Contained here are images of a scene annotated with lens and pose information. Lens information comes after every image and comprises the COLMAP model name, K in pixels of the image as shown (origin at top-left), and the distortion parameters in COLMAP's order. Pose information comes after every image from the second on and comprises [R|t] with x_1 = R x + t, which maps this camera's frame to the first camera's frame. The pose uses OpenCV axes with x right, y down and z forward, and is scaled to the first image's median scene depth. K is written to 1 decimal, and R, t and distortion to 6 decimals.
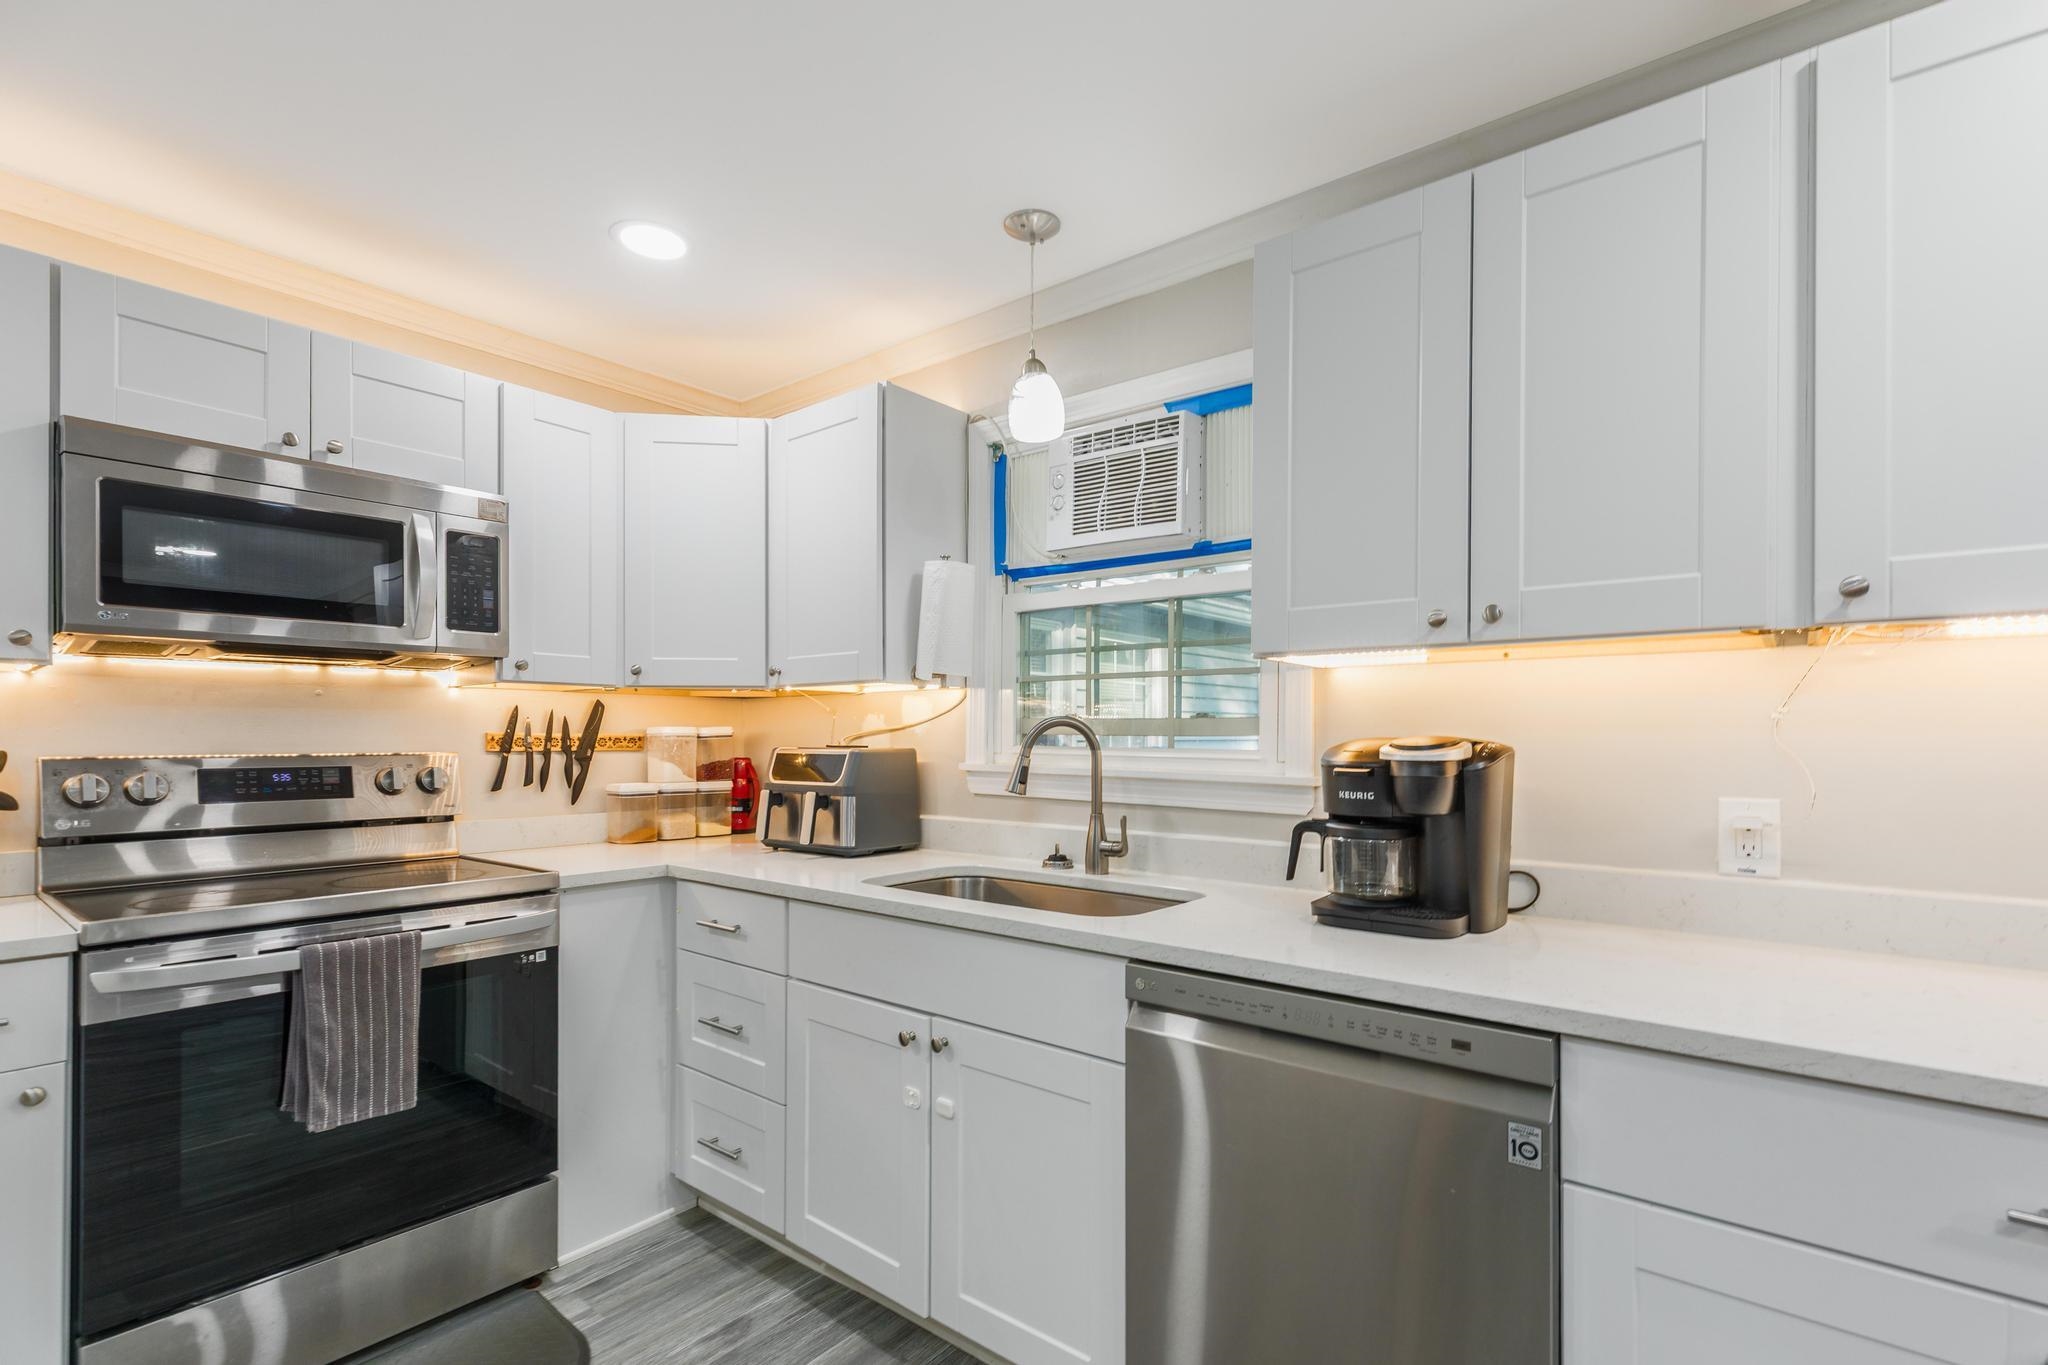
lens RADIAL K [[938.0, 0, 1054.8], [0, 938.0, 738.3], [0, 0, 1]] dist [0.000044, 0.000498]
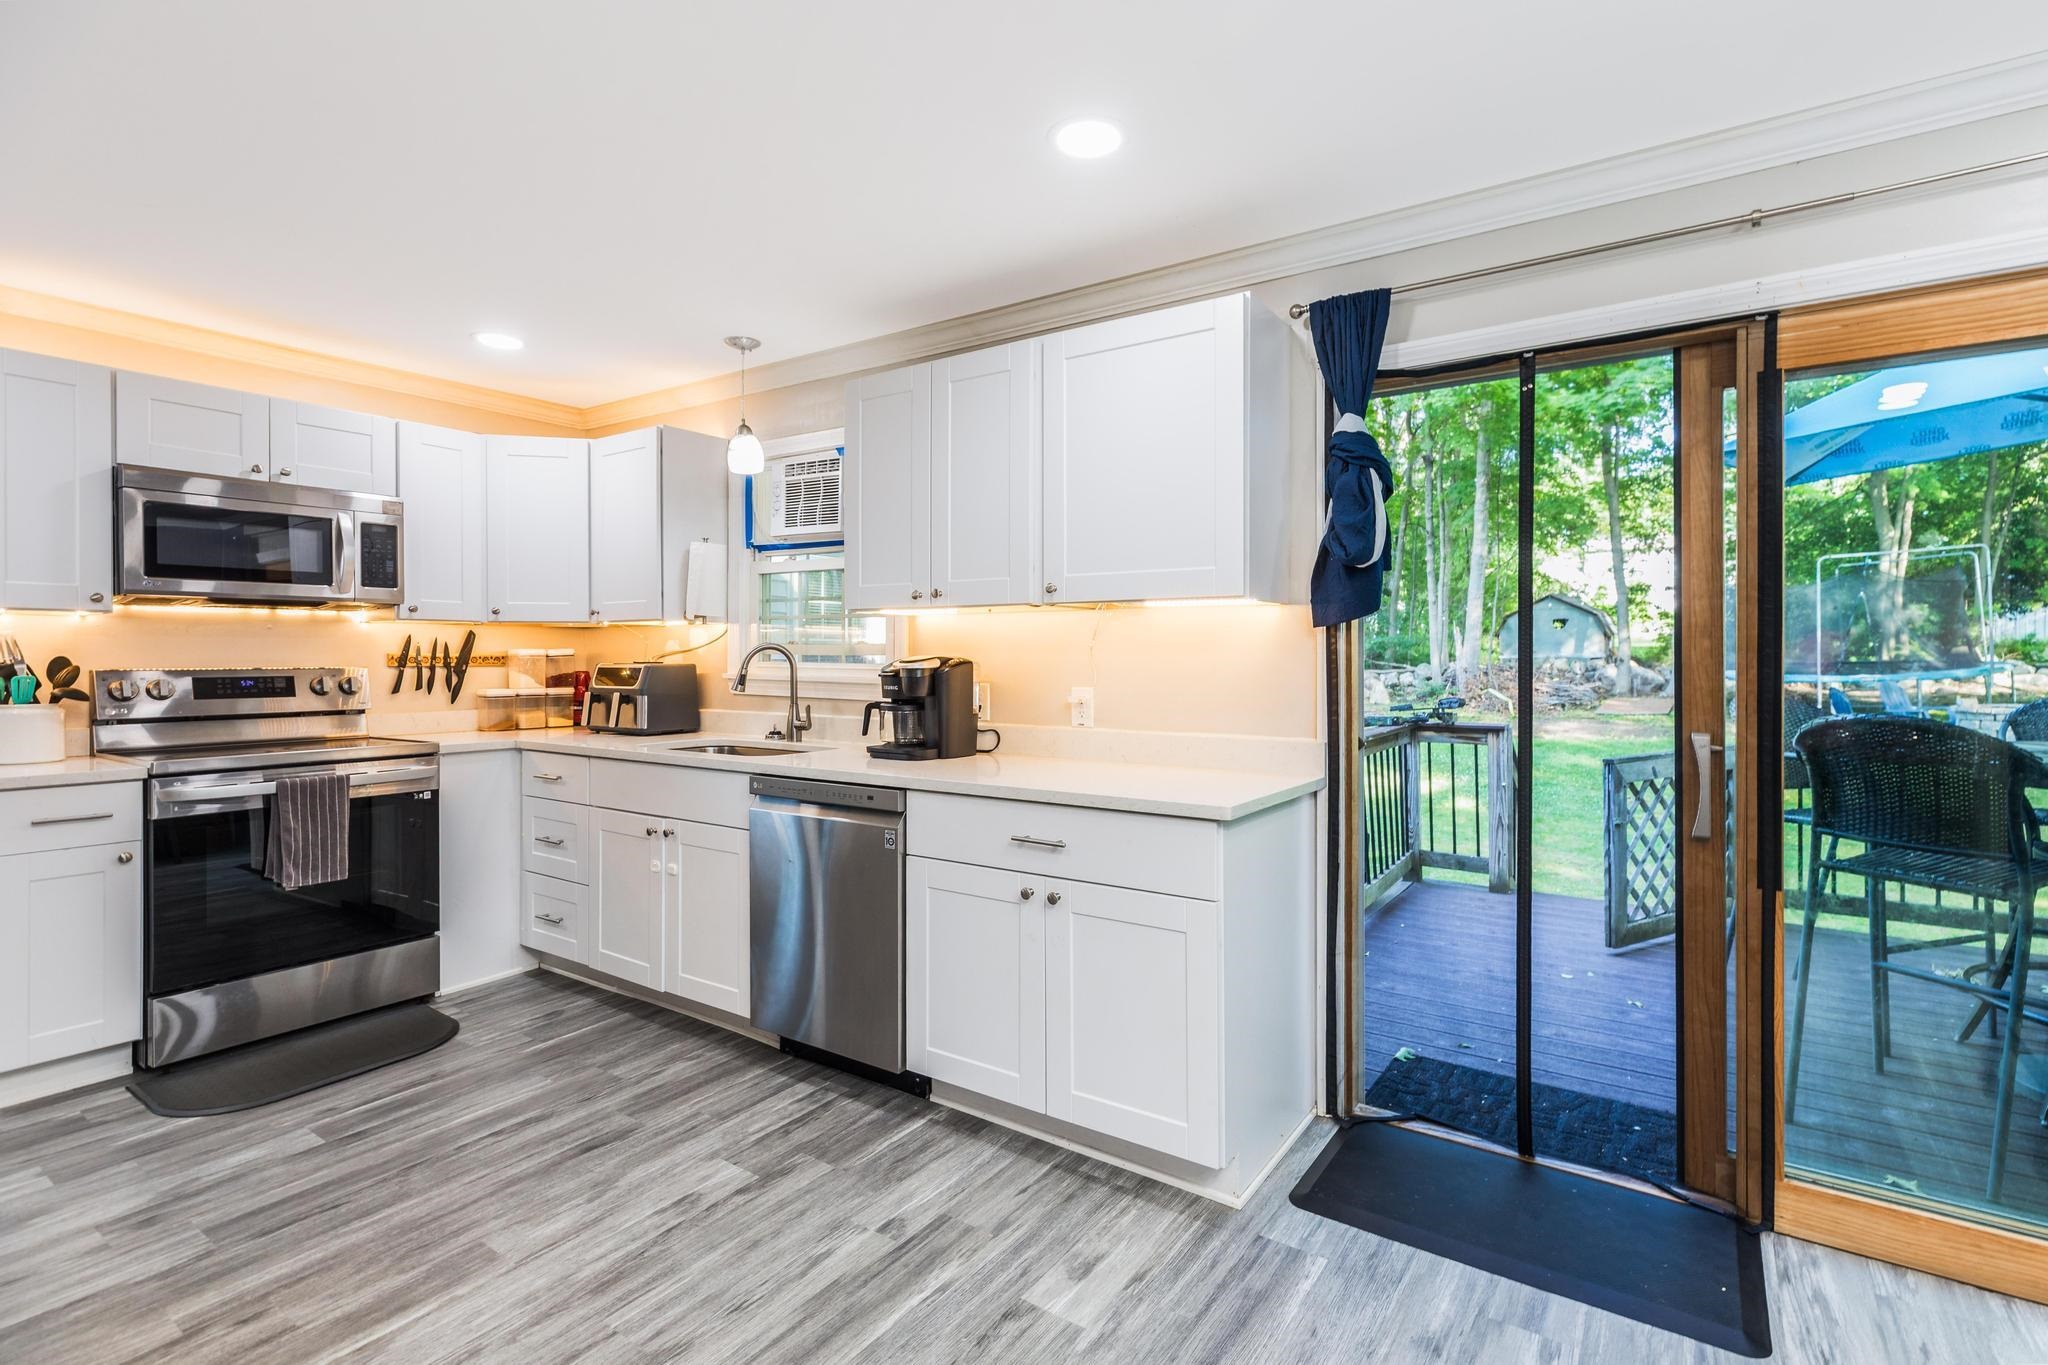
lens RADIAL K [[940.6, 0, 1071.5], [0, 940.6, 664.7], [0, 0, 1]] dist [-0.000150, -0.000350]
pose [[0.995801, -0.001931, 0.091526, 0.367767], [0.001135, 0.999961, 0.008747, -0.000121], [-0.091540, -0.008606, 0.995764, -0.638980]]
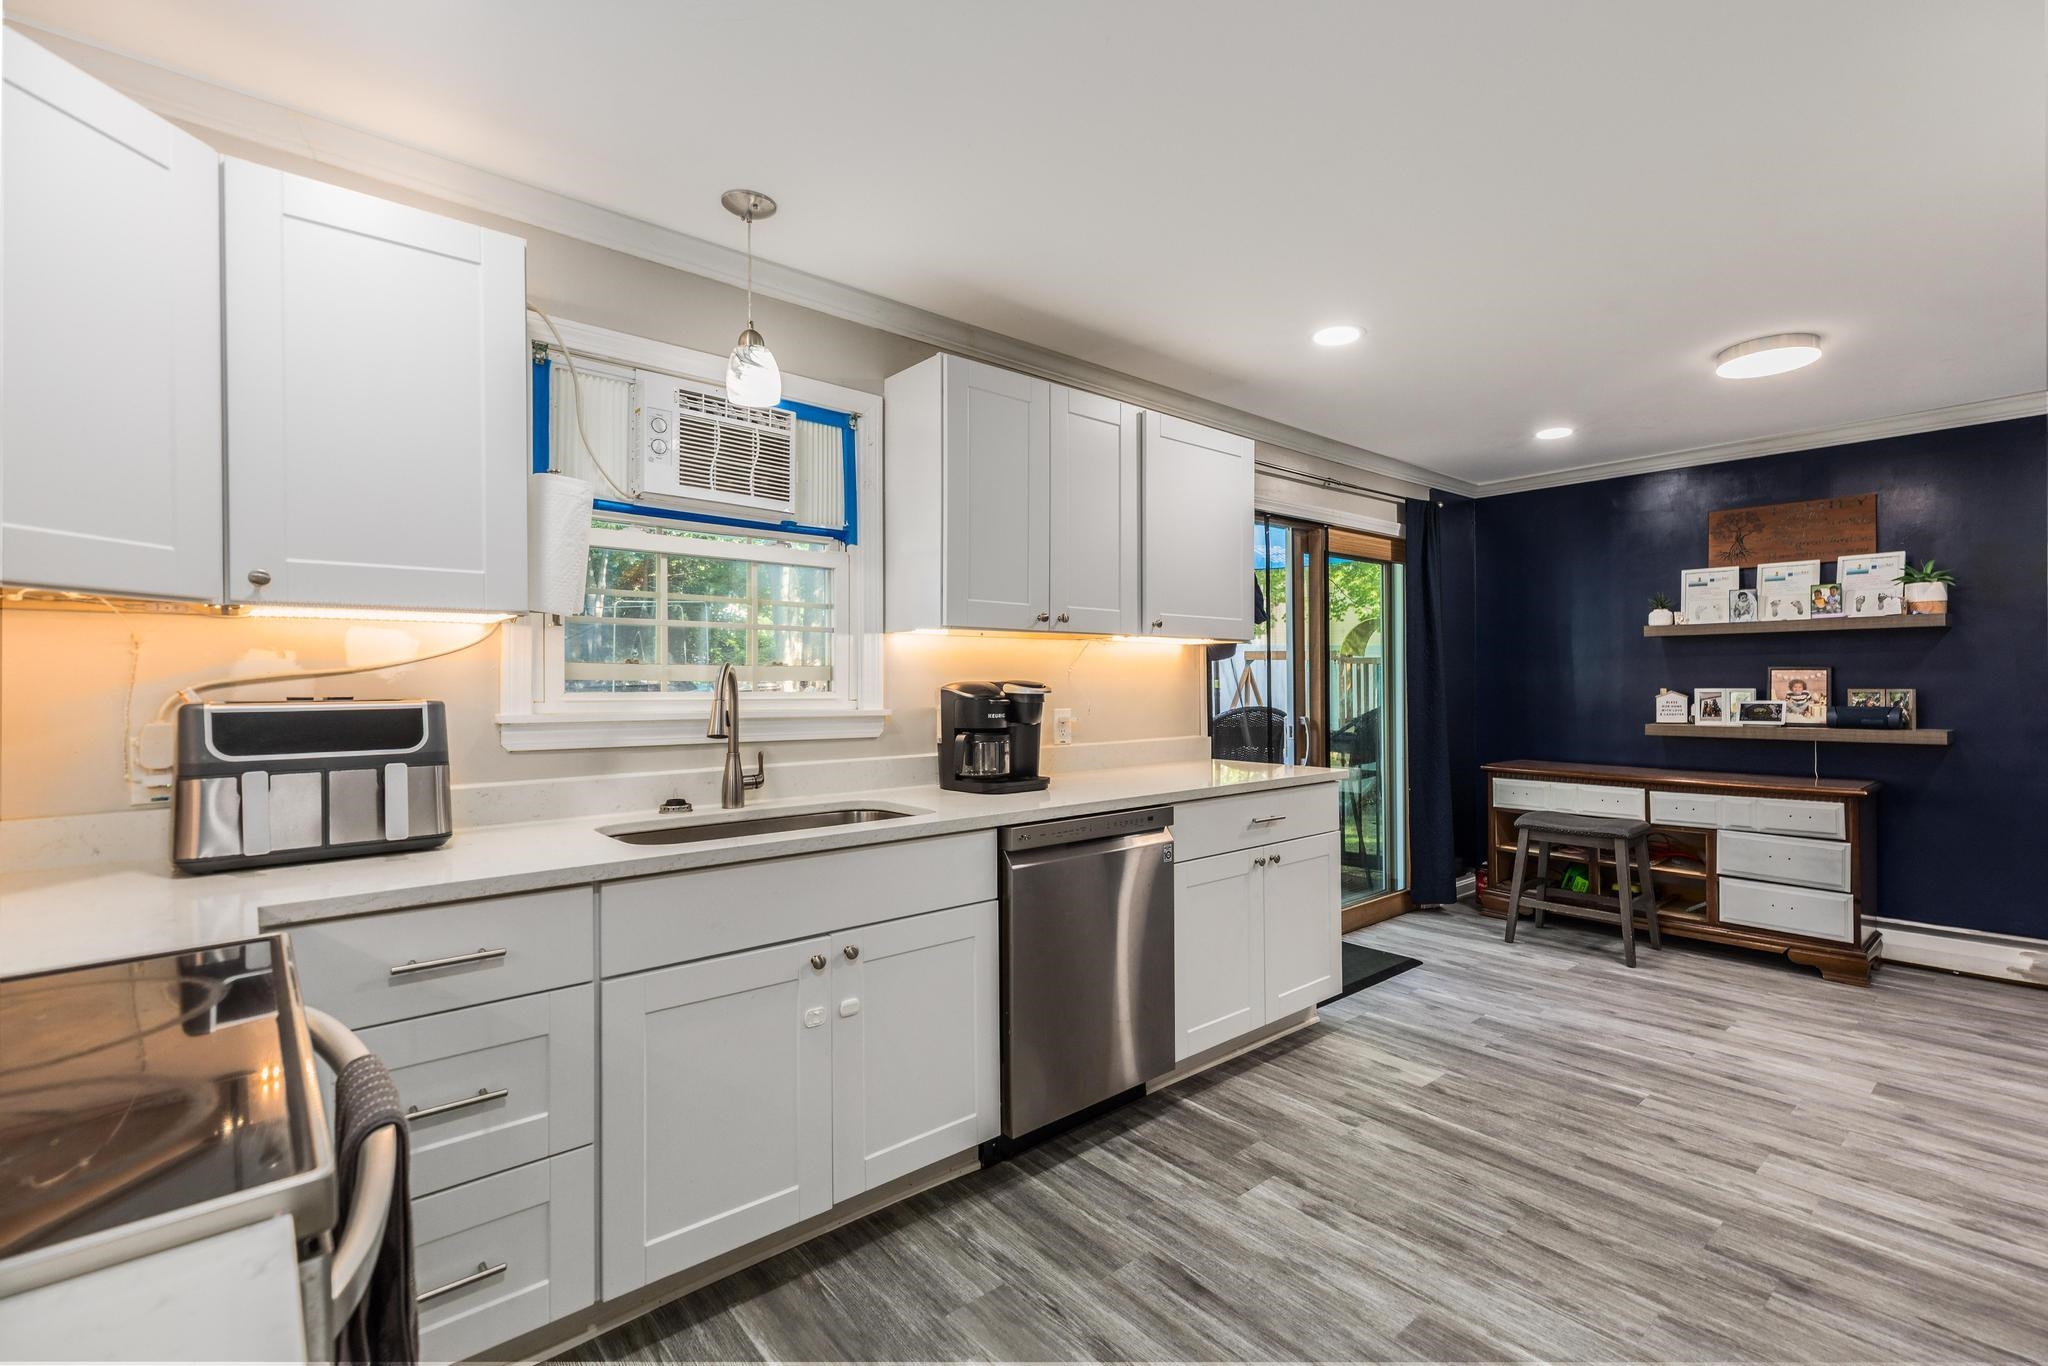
lens RADIAL K [[928.0, 0, 1024.0], [0, 928.0, 683.0], [0, 0, 1]] dist [0.000904, 0.000026]
pose [[0.187184, -0.003778, 0.982318, -0.944970], [0.004036, 0.999987, 0.003077, -0.002081], [-0.982317, 0.003389, 0.187197, 0.463456]]
